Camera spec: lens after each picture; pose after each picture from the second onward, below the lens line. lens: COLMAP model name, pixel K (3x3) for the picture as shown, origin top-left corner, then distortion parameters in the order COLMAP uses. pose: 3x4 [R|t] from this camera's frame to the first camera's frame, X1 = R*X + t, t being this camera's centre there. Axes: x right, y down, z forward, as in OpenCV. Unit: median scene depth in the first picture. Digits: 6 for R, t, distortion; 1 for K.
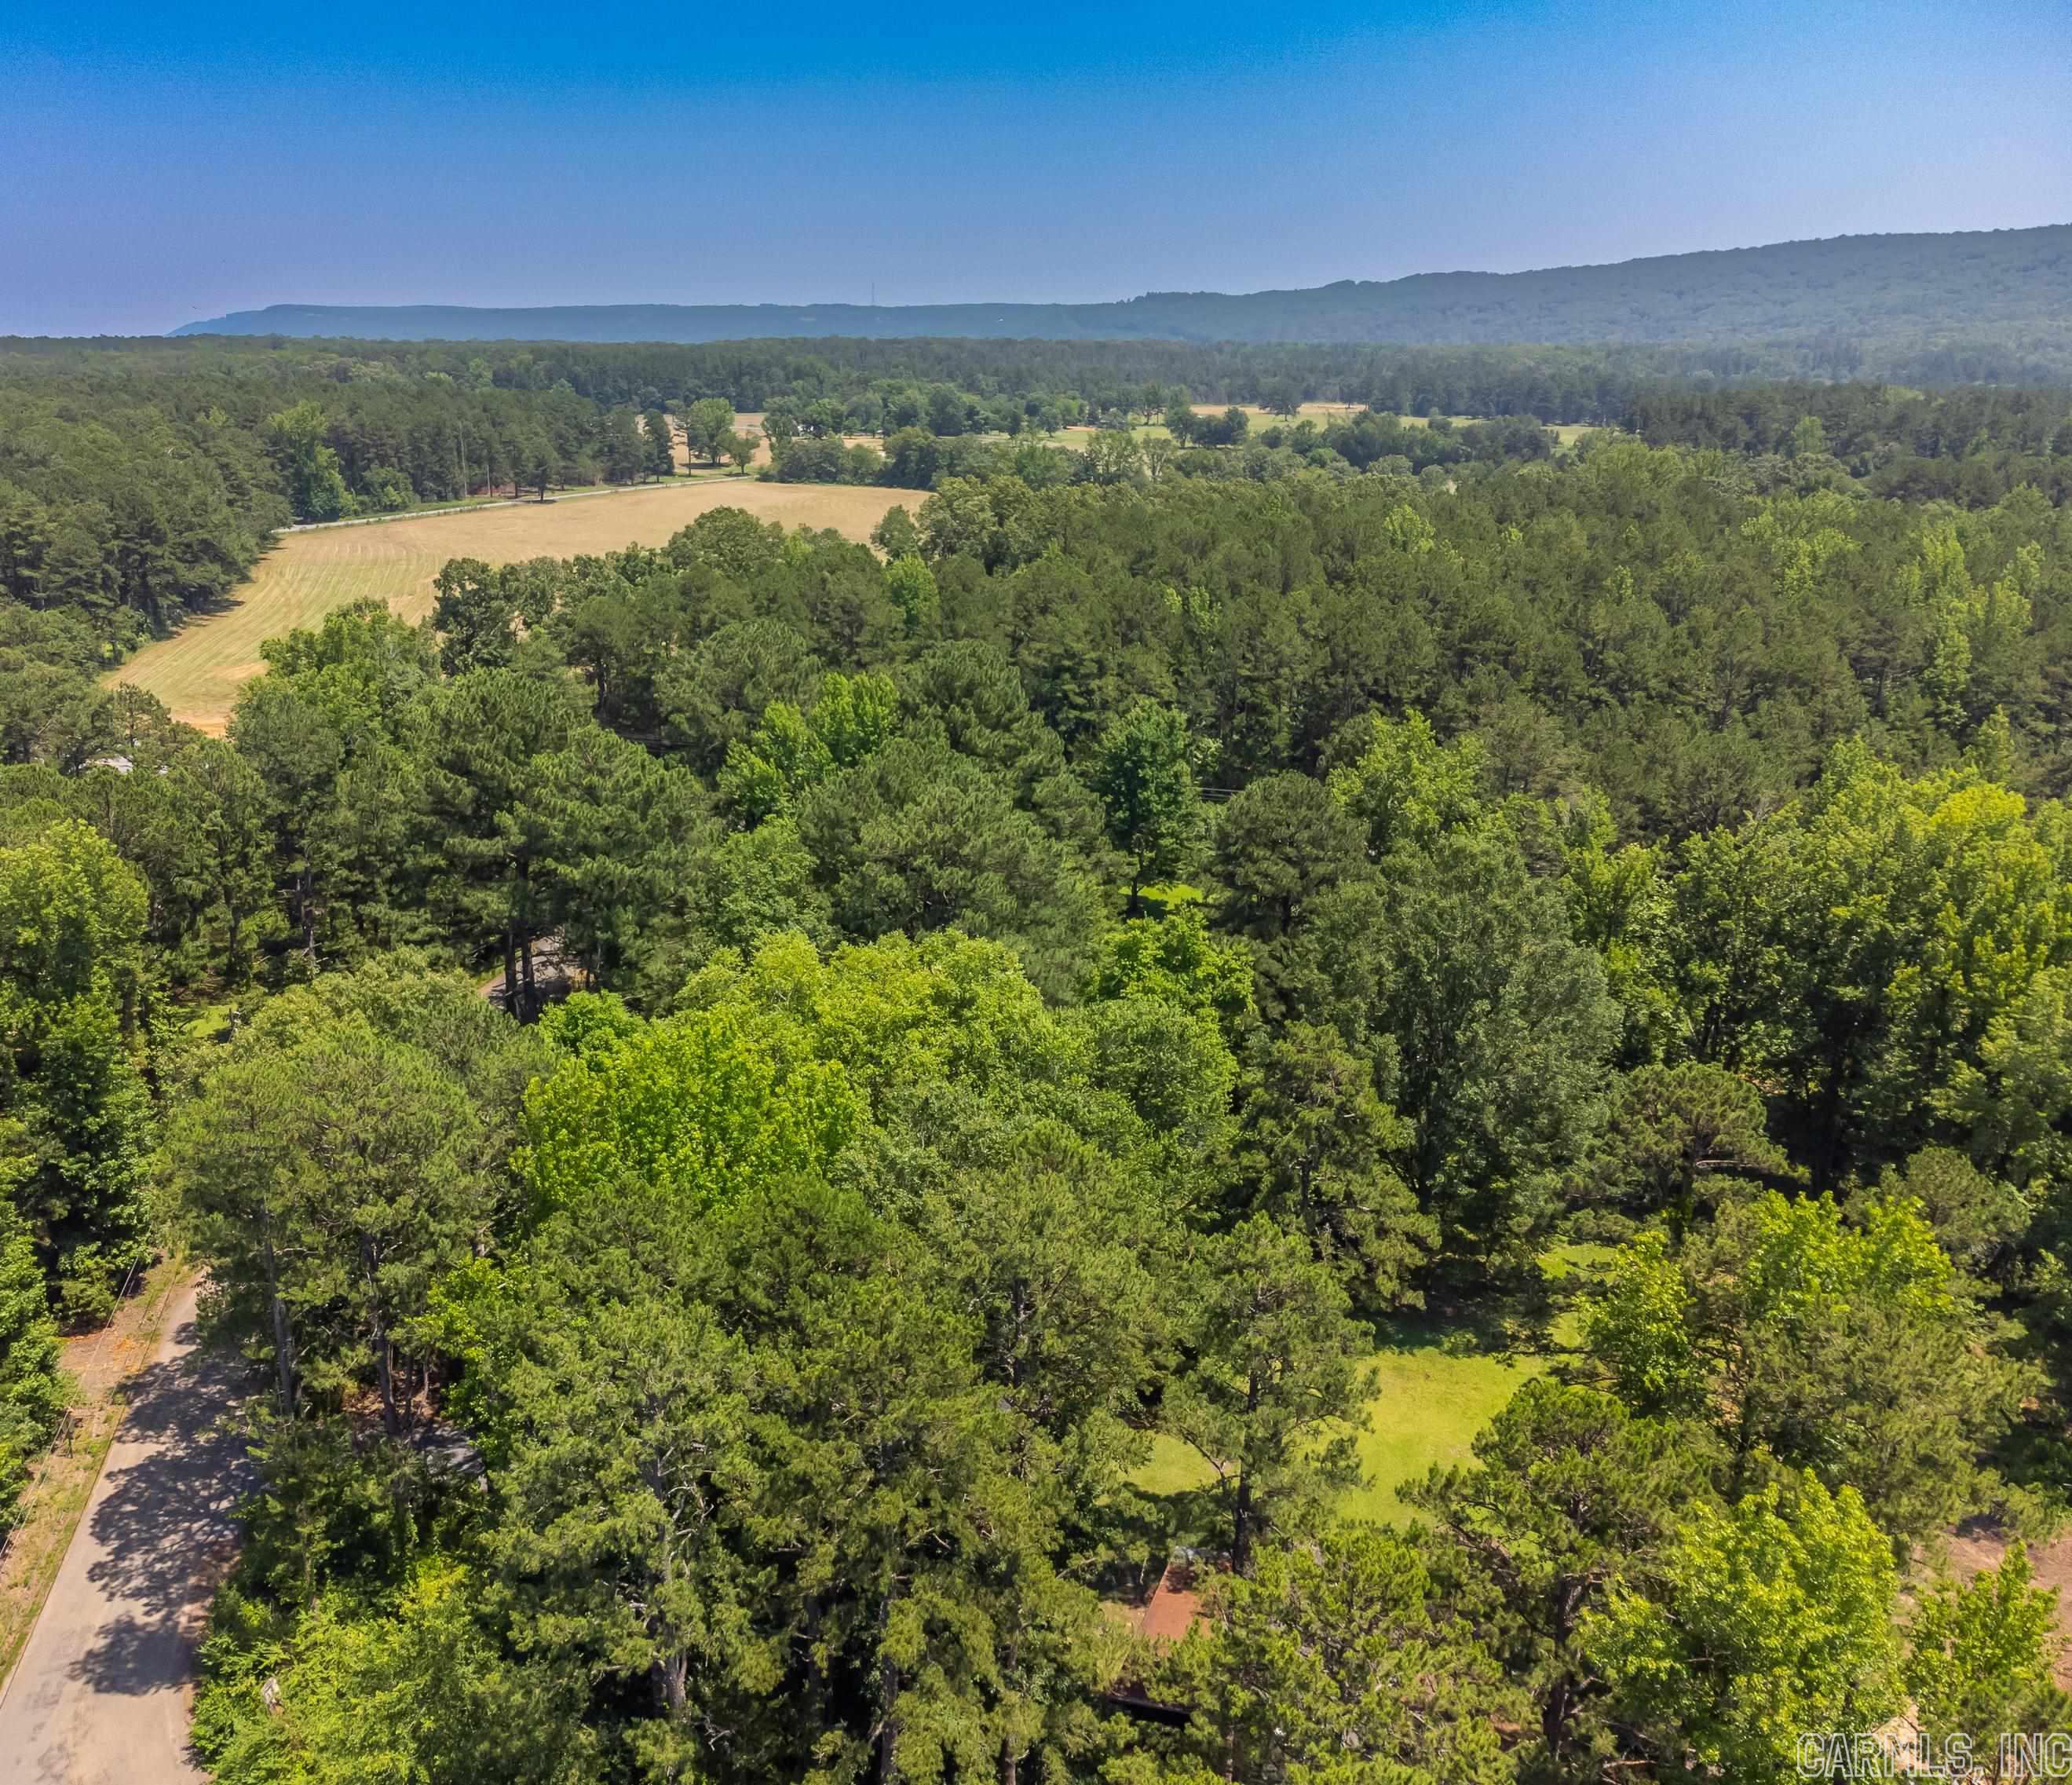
lens RADIAL K [[1719.6, 0, 1038.3], [0, 1719.6, 901.7], [0, 0, 1]] dist [0.036548, 0.006975]
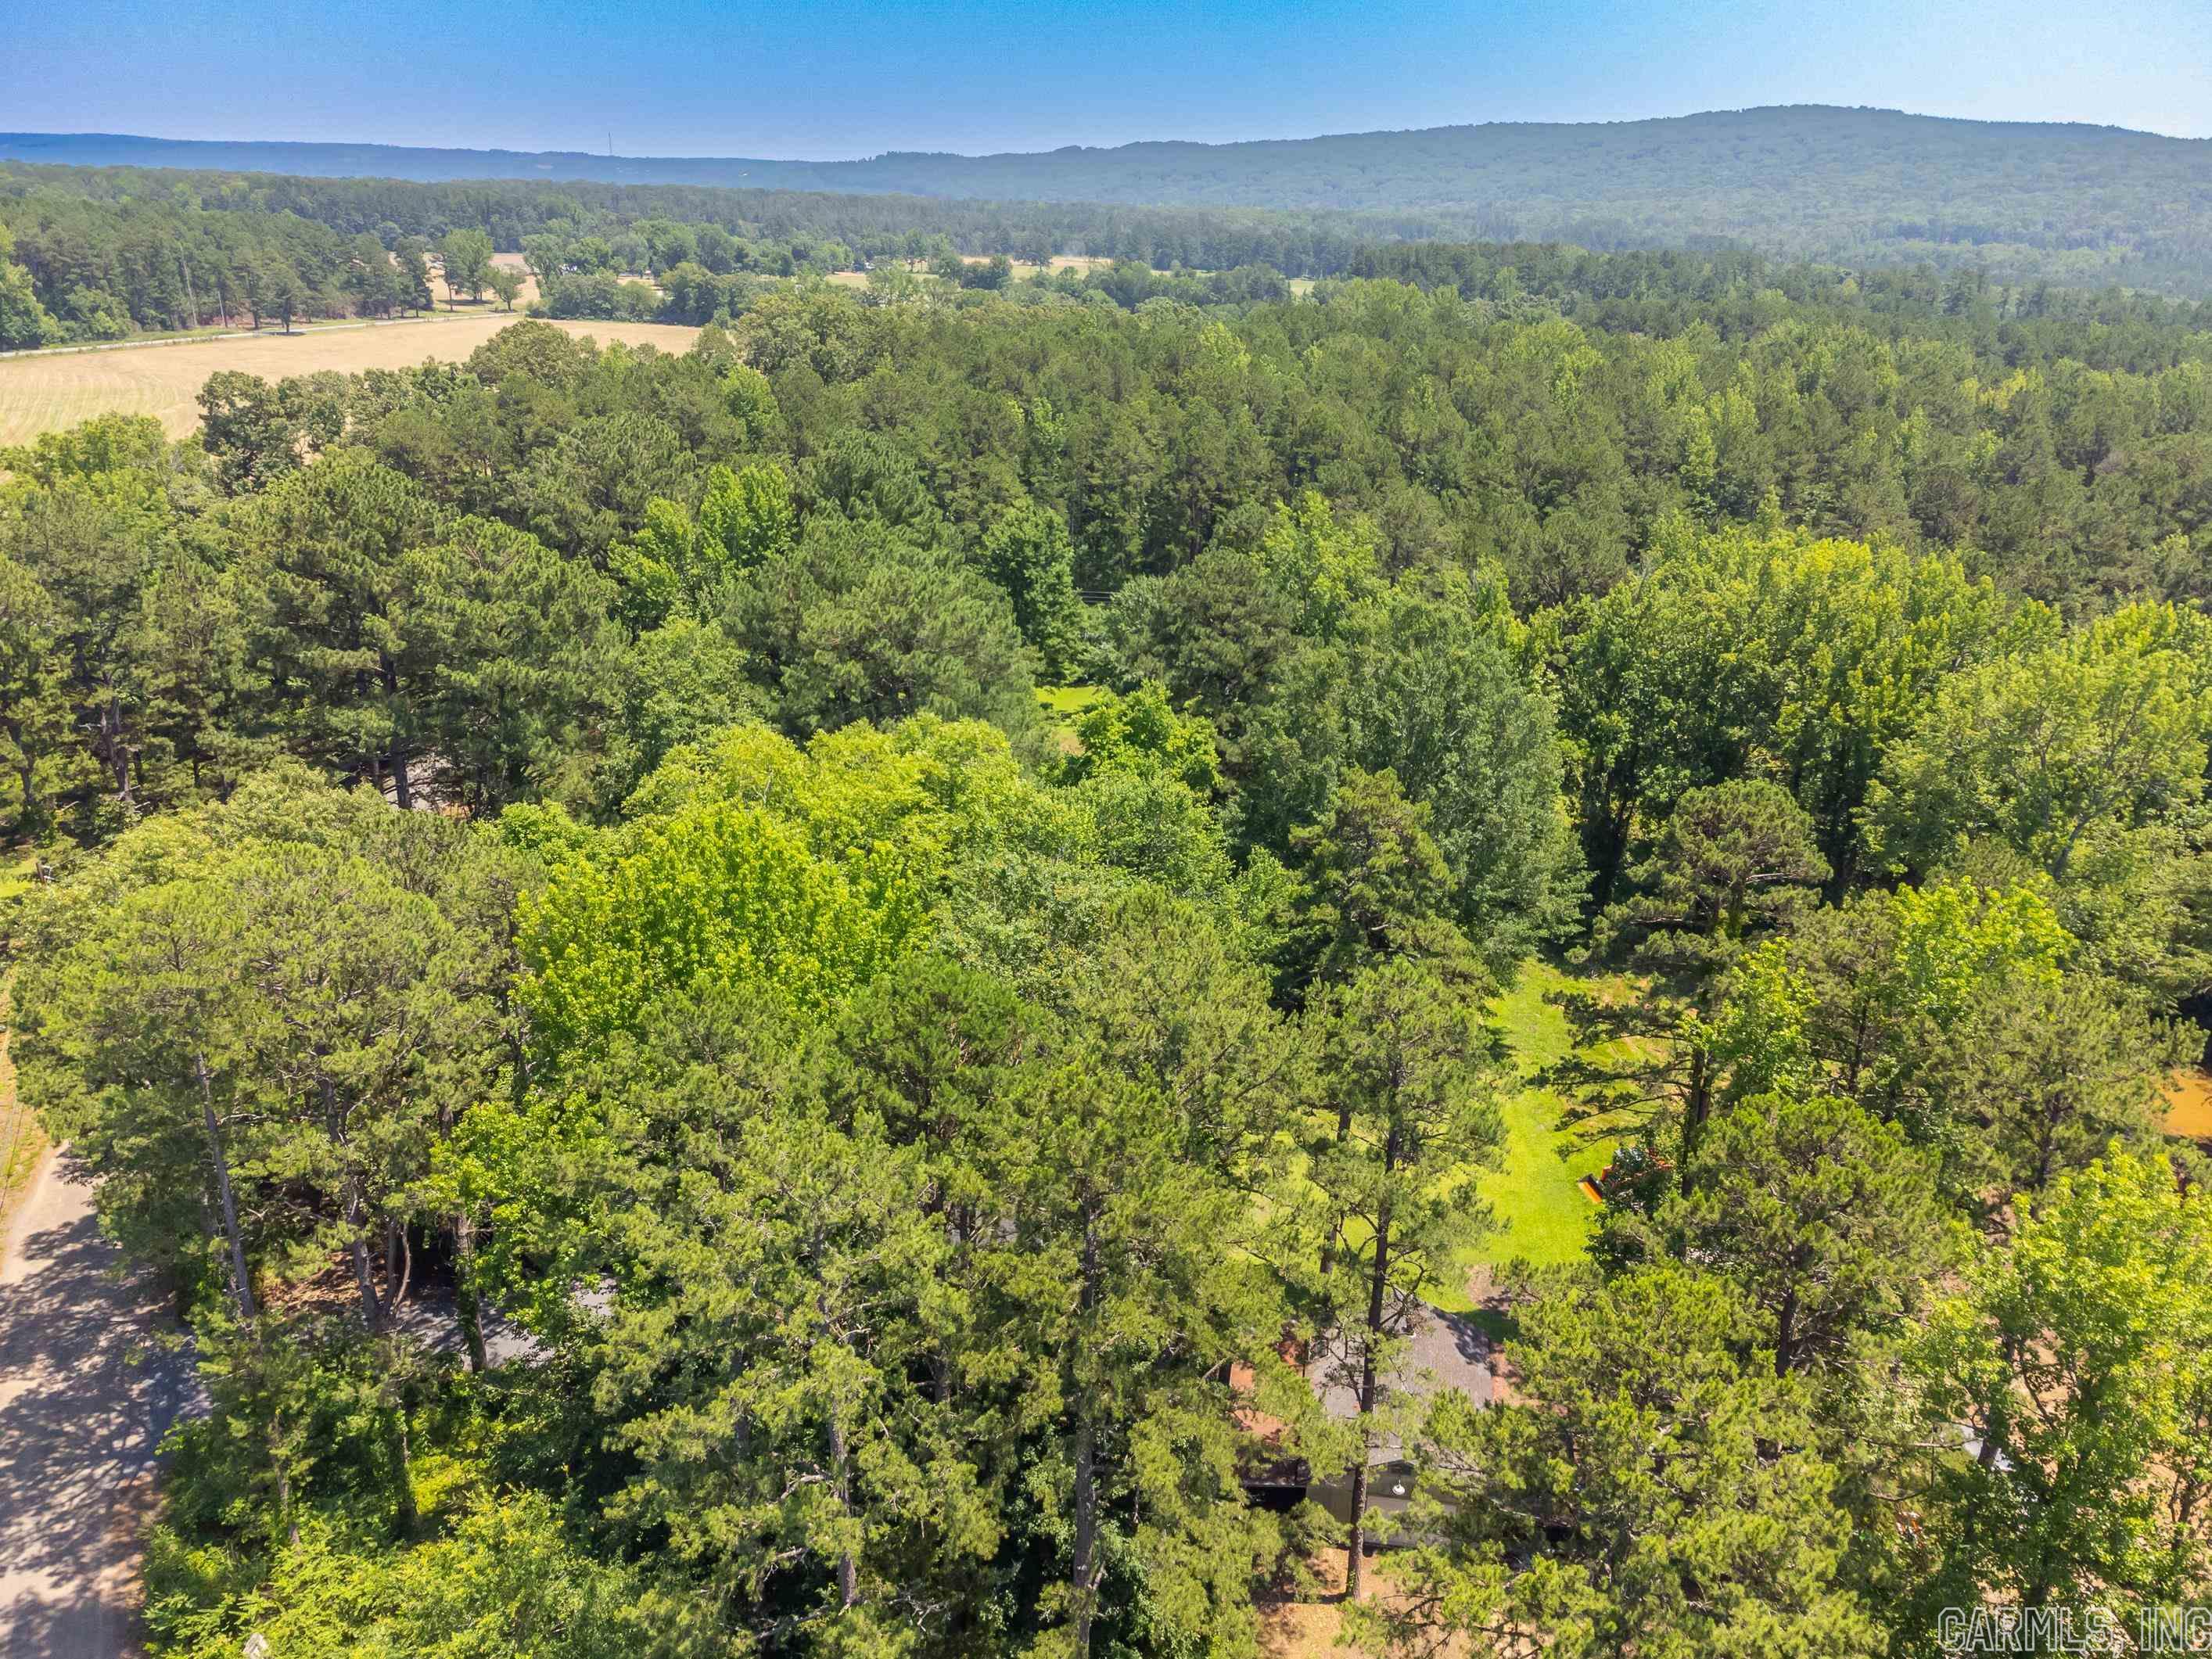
lens RADIAL K [[1528.7, 0, 1096.7], [0, 1528.7, 839.7], [0, 0, 1]] dist [0.004197, 0.055022]
pose [[0.971917, -0.072386, 0.223914, -0.136675], [0.061172, 0.996520, 0.056629, 0.039833], [-0.227234, -0.041341, 0.972962, 0.154642]]
